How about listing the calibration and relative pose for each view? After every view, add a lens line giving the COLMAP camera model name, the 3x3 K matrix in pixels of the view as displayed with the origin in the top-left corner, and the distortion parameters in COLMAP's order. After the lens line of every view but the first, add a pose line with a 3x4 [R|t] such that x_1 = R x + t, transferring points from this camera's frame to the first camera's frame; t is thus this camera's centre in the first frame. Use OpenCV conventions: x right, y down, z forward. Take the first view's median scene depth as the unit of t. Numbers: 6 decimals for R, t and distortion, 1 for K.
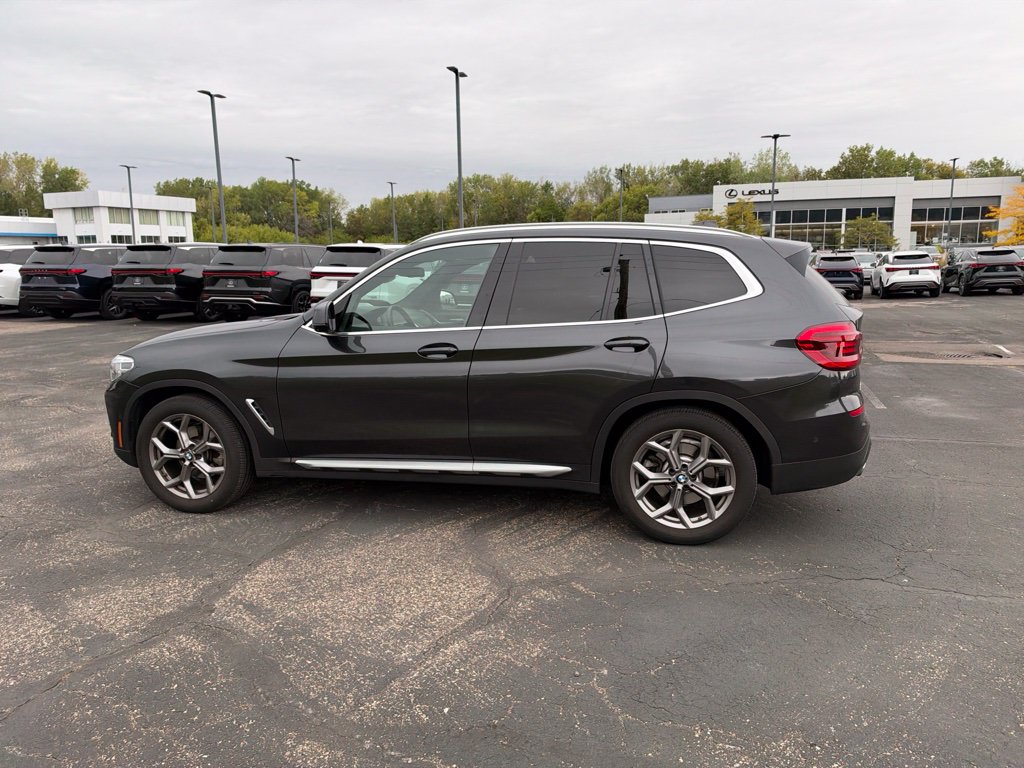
lens RADIAL K [[734.6, 0, 515.2], [0, 734.6, 381.1], [0, 0, 1]] dist [0.018883, -0.041010]
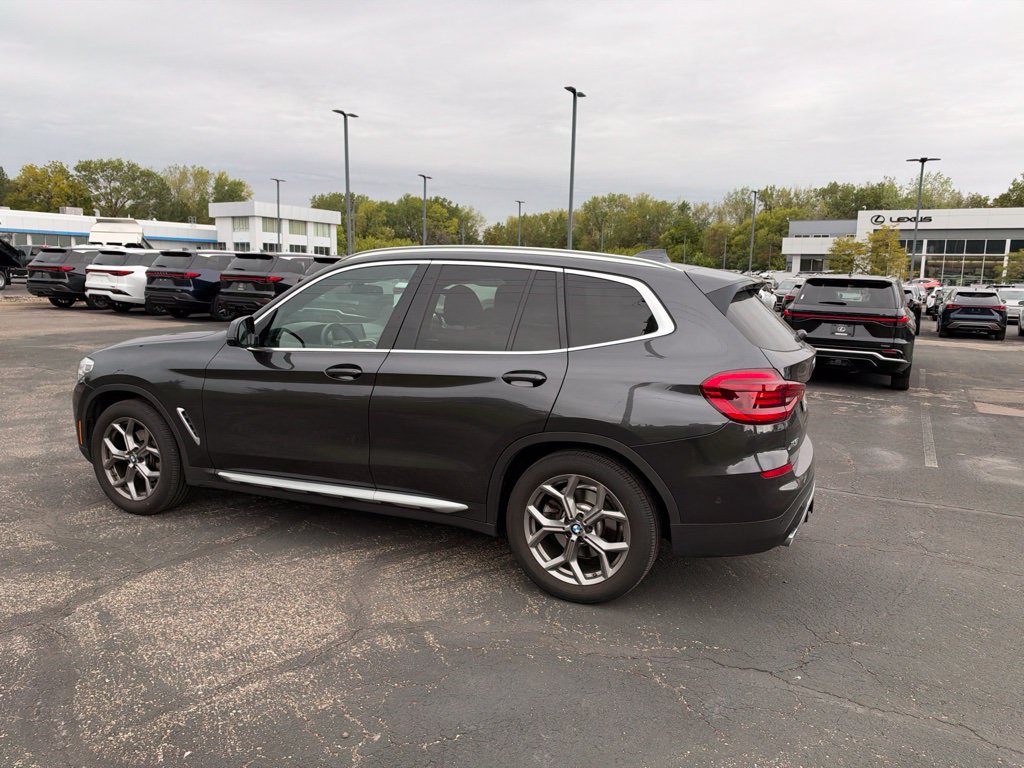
lens RADIAL K [[734.4, 0, 507.4], [0, 734.4, 384.0], [0, 0, 1]] dist [0.013740, -0.033298]
pose [[0.982255, 0.064945, -0.175947, 0.260699], [-0.068468, 0.997555, -0.014016, -0.025379], [0.174606, 0.025814, 0.984300, 0.075845]]
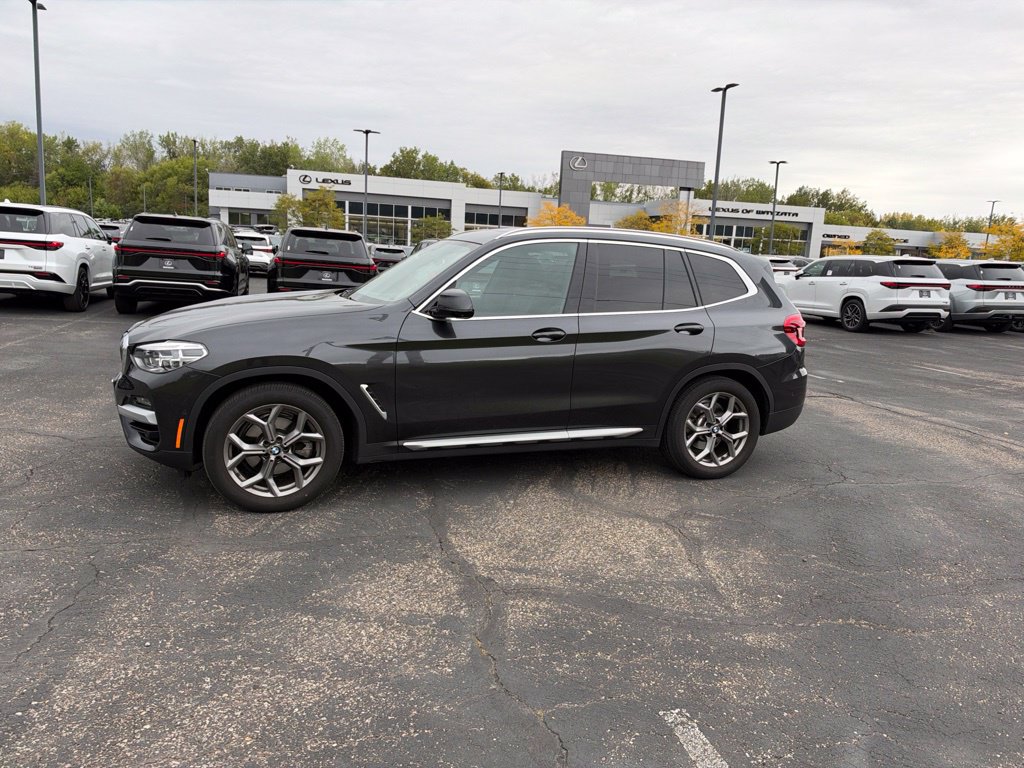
lens RADIAL K [[722.2, 0, 513.9], [0, 722.2, 384.1], [0, 0, 1]] dist [0.052222, -0.078394]
pose [[0.835951, -0.039372, 0.547391, -0.718601], [0.024971, 0.999119, 0.033728, -0.003236], [-0.548236, -0.014526, 0.836197, 0.084691]]
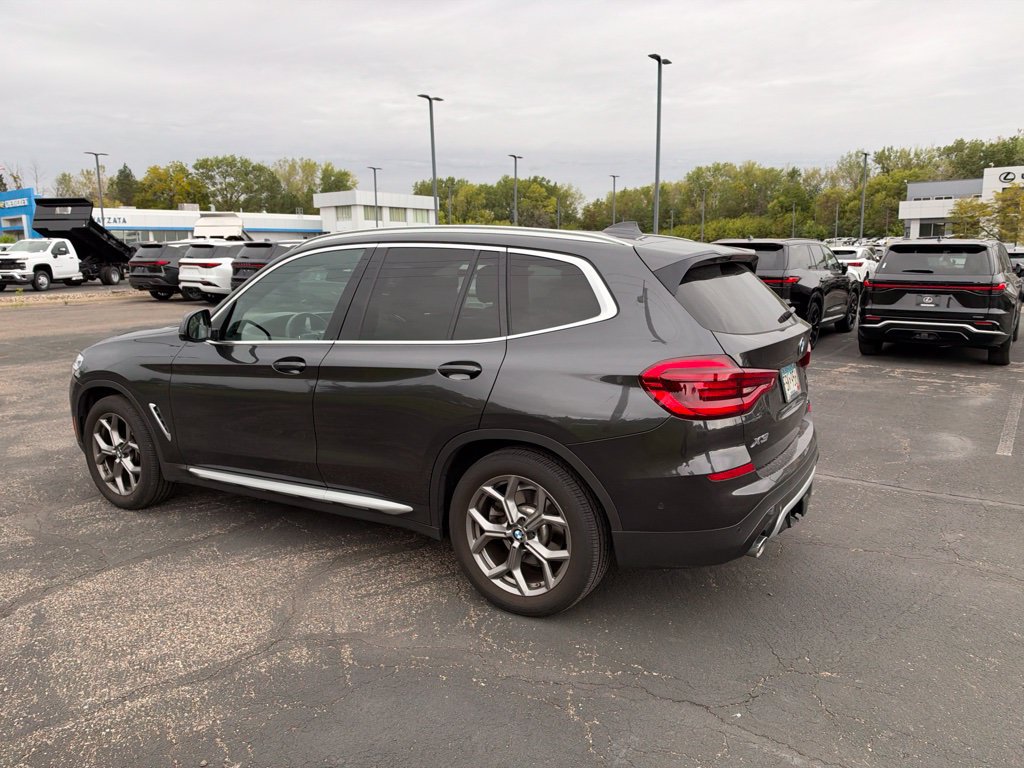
lens RADIAL K [[734.6, 0, 515.2], [0, 734.6, 381.1], [0, 0, 1]] dist [0.018883, -0.041010]
pose [[0.952711, 0.053532, -0.299124, 0.413707], [-0.050678, 0.998565, 0.017297, -0.049144], [0.299621, -0.001320, 0.954057, 0.185738]]
